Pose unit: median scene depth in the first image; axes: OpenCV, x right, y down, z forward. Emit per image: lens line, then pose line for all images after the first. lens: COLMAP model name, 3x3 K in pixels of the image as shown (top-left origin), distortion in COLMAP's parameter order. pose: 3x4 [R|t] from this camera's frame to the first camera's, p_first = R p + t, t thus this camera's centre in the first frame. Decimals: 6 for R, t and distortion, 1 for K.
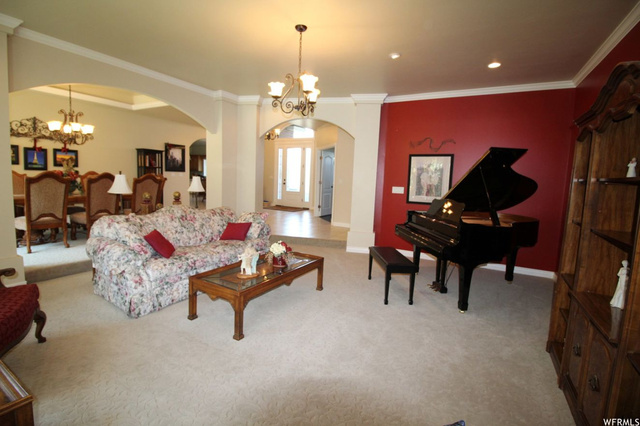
lens RADIAL K [[299.2, 0, 319.4], [0, 299.2, 205.3], [0, 0, 1]] dist [-0.002334, -0.000184]
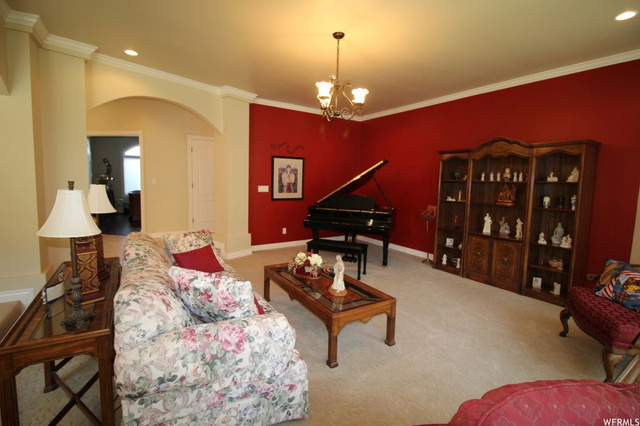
lens RADIAL K [[299.2, 0, 319.4], [0, 299.2, 205.3], [0, 0, 1]] dist [-0.002334, -0.000184]
pose [[0.471016, -0.100736, 0.876354, -0.599493], [0.075598, 0.994413, 0.073675, -0.059262], [-0.878879, 0.031548, 0.476000, 0.343967]]
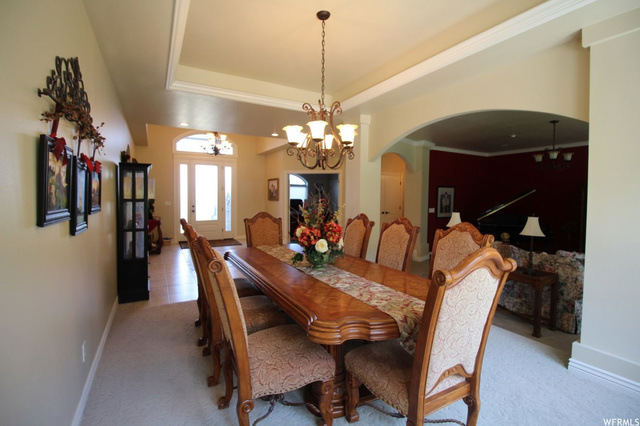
lens RADIAL K [[299.2, 0, 319.4], [0, 299.2, 205.3], [0, 0, 1]] dist [-0.002334, -0.000184]
pose [[0.529358, -0.058114, 0.846406, -1.286843], [0.092128, 0.995689, 0.010745, -0.146686], [-0.843382, 0.072290, 0.532429, 0.724584]]
